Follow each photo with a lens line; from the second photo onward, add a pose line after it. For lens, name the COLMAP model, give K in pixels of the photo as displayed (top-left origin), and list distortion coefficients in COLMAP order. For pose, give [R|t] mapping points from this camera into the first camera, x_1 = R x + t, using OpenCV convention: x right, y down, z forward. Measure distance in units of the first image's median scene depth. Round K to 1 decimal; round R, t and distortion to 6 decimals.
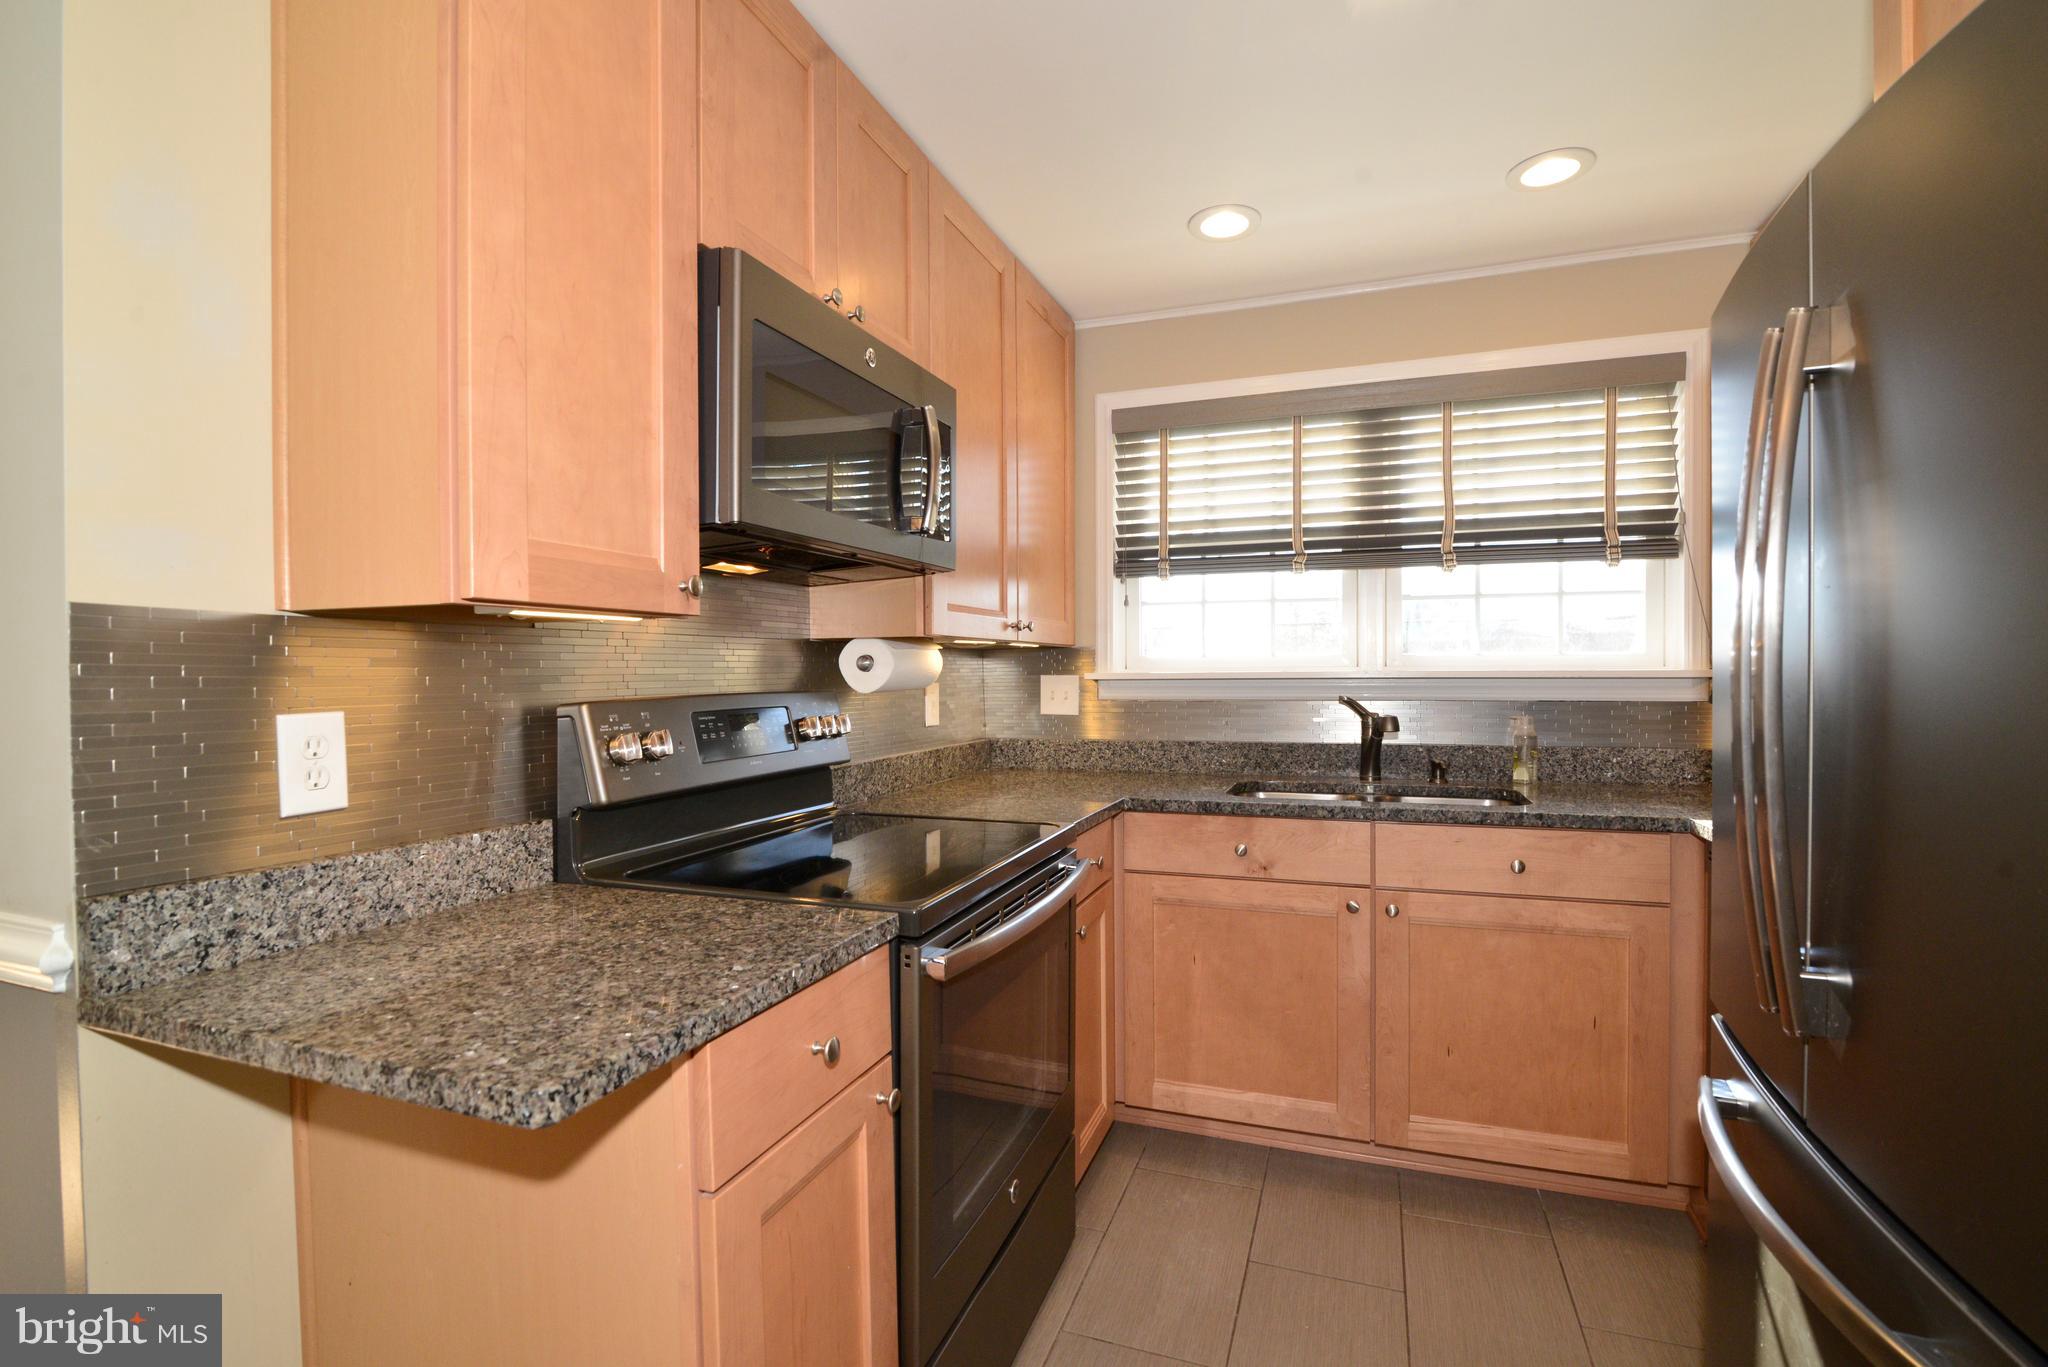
lens RADIAL K [[931.4, 0, 1033.7], [0, 931.4, 685.1], [0, 0, 1]] dist [-0.018812, 0.000129]
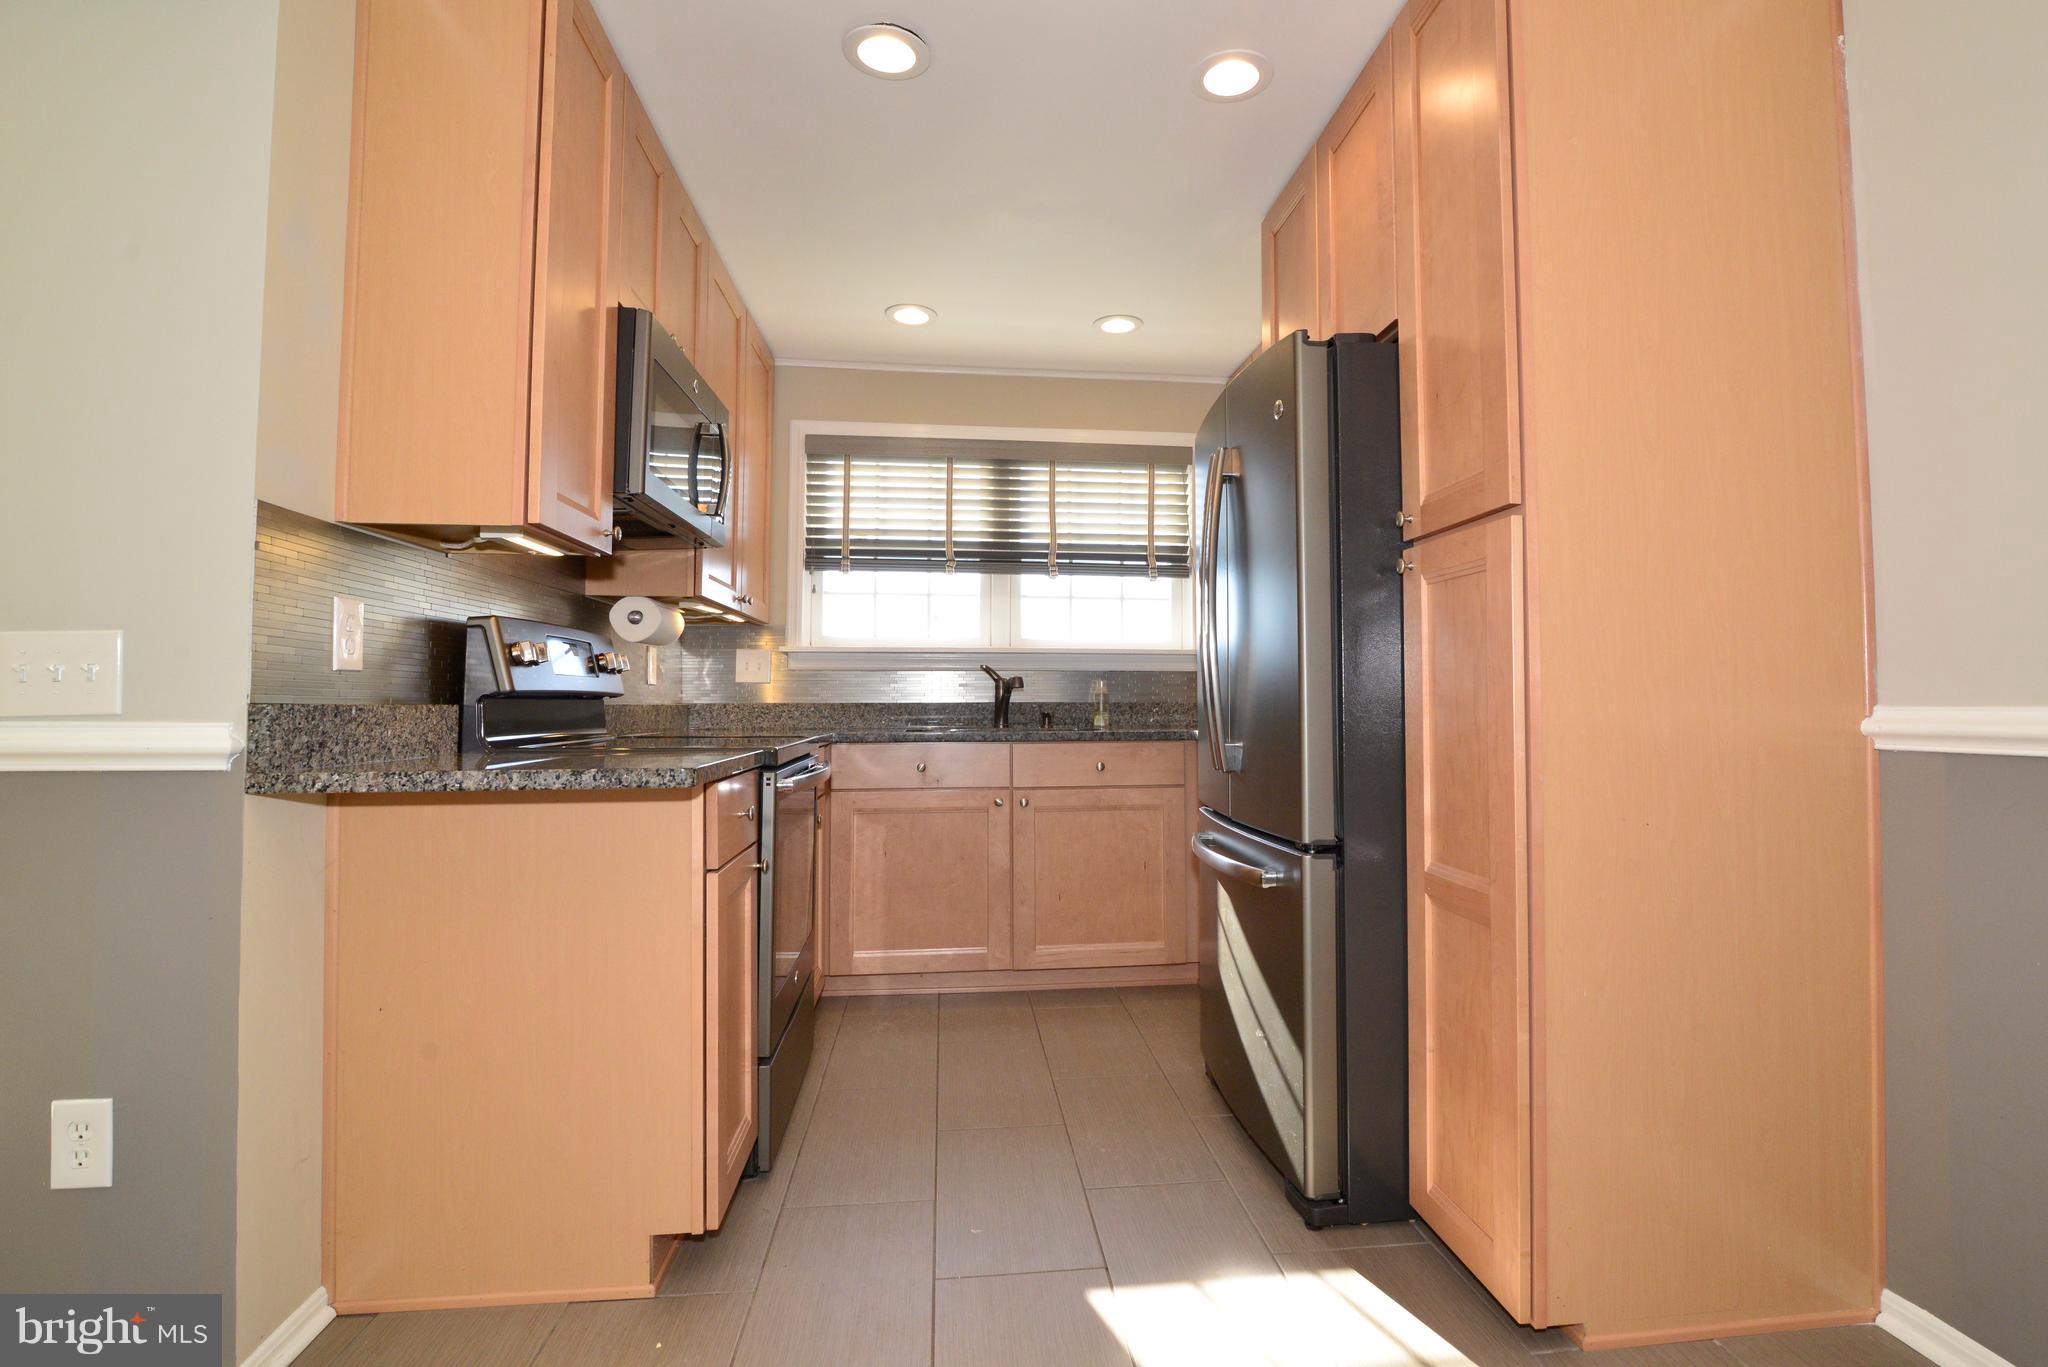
lens RADIAL K [[931.4, 0, 1083.8], [0, 931.4, 669.5], [0, 0, 1]] dist [-0.018812, 0.000129]
pose [[0.885466, 0.015778, 0.464435, -0.171060], [0.003871, 0.999138, -0.041324, 0.075529], [-0.464687, 0.038389, 0.884642, -0.277903]]
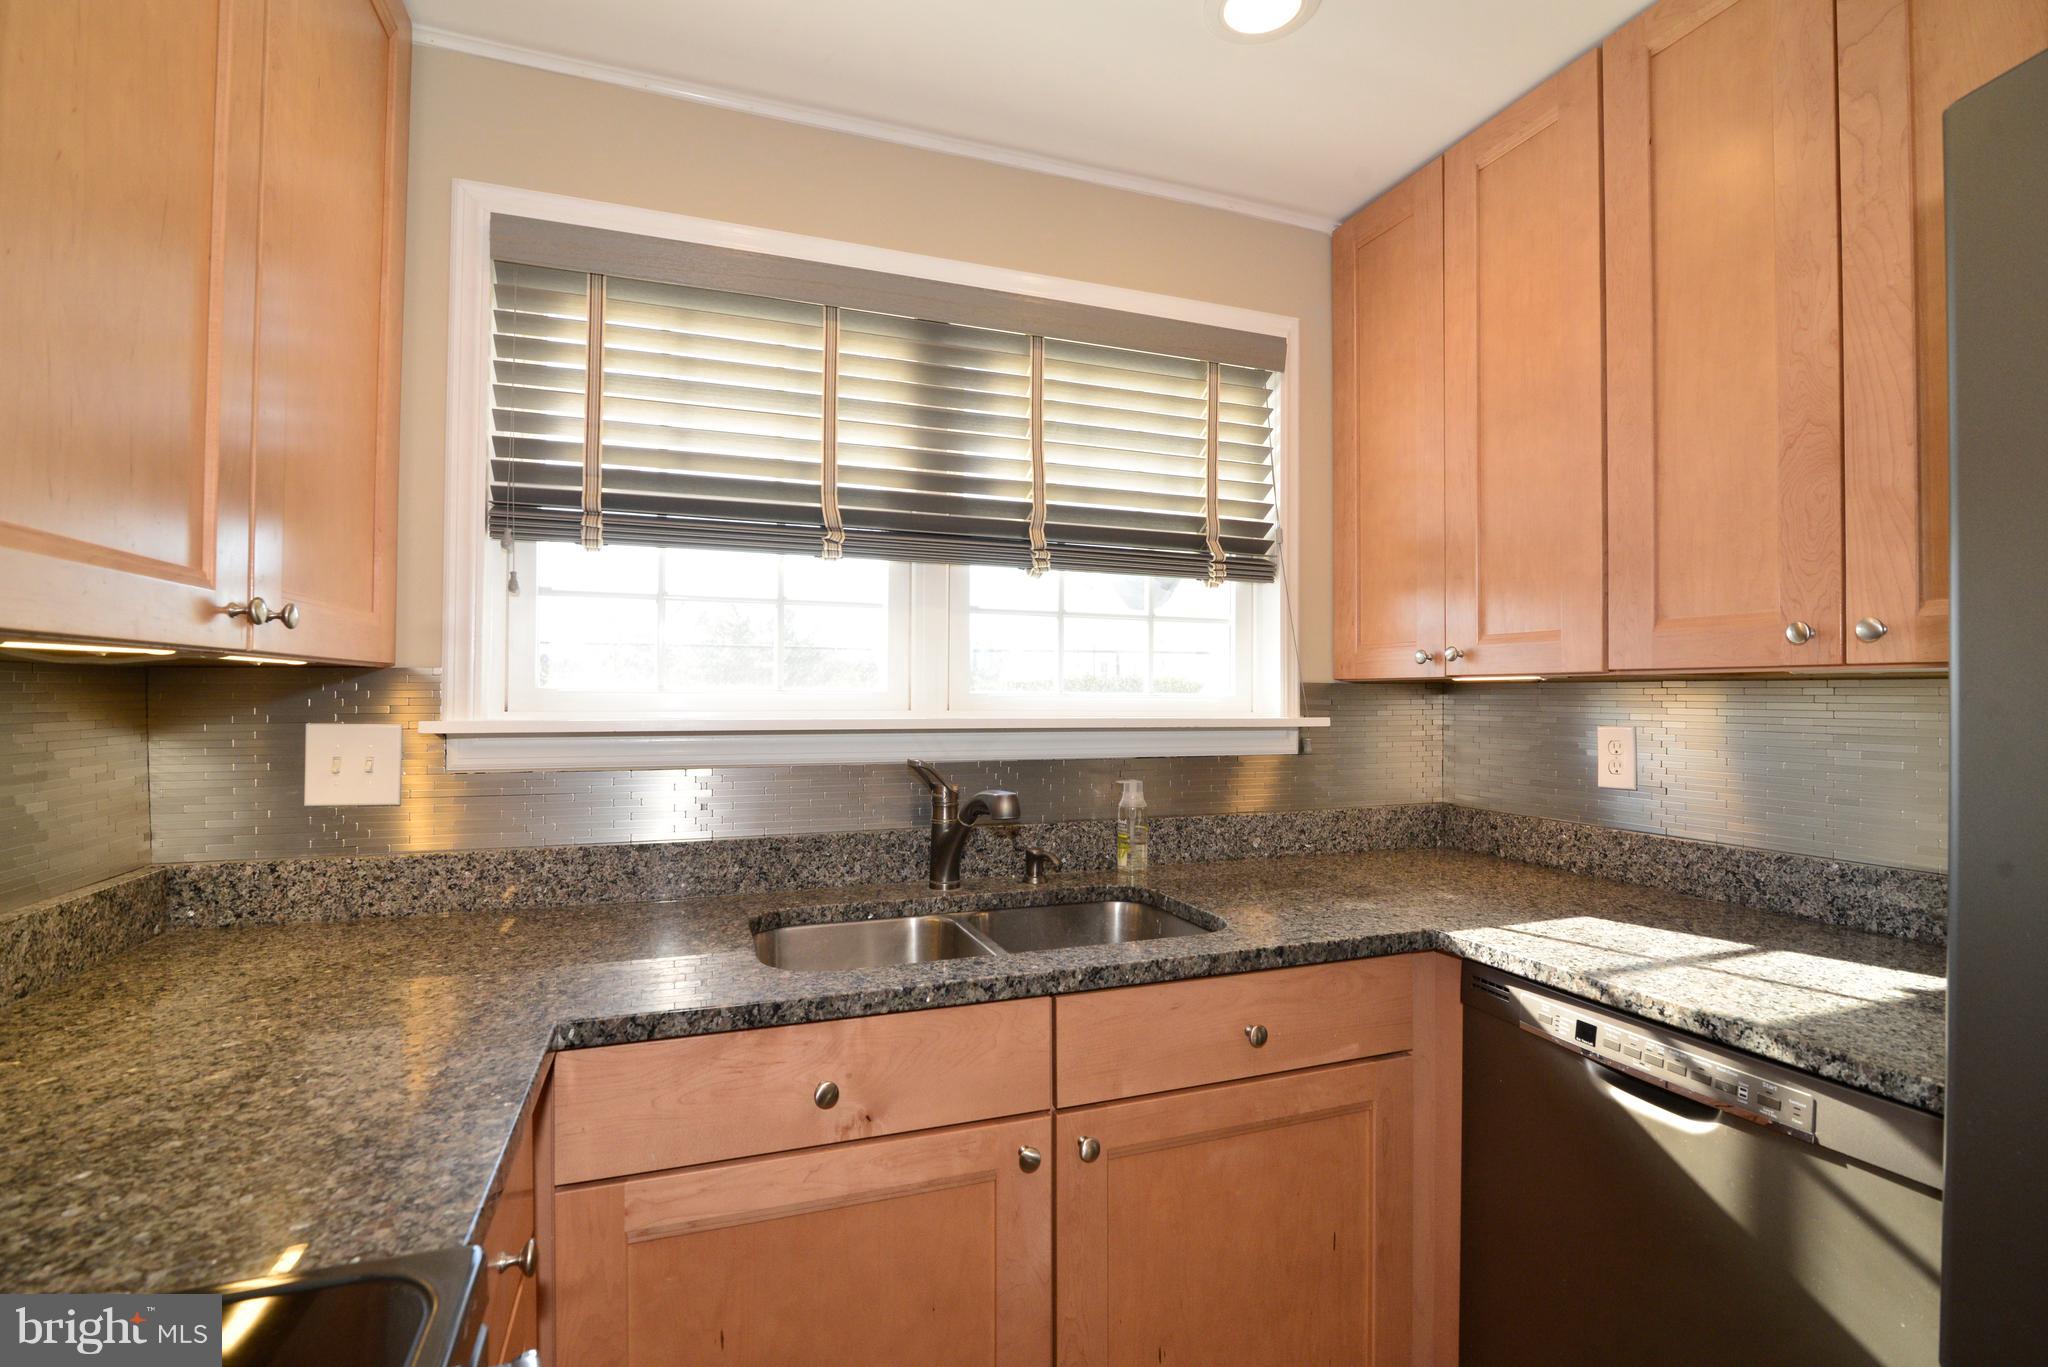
lens RADIAL K [[931.4, 0, 1016.1], [0, 931.4, 687.6], [0, 0, 1]] dist [-0.018812, 0.000129]
pose [[0.775574, 0.014392, 0.631093, -0.009516], [0.000059, 0.999738, -0.022872, -0.021967], [-0.631257, 0.017776, 0.775370, 0.466319]]
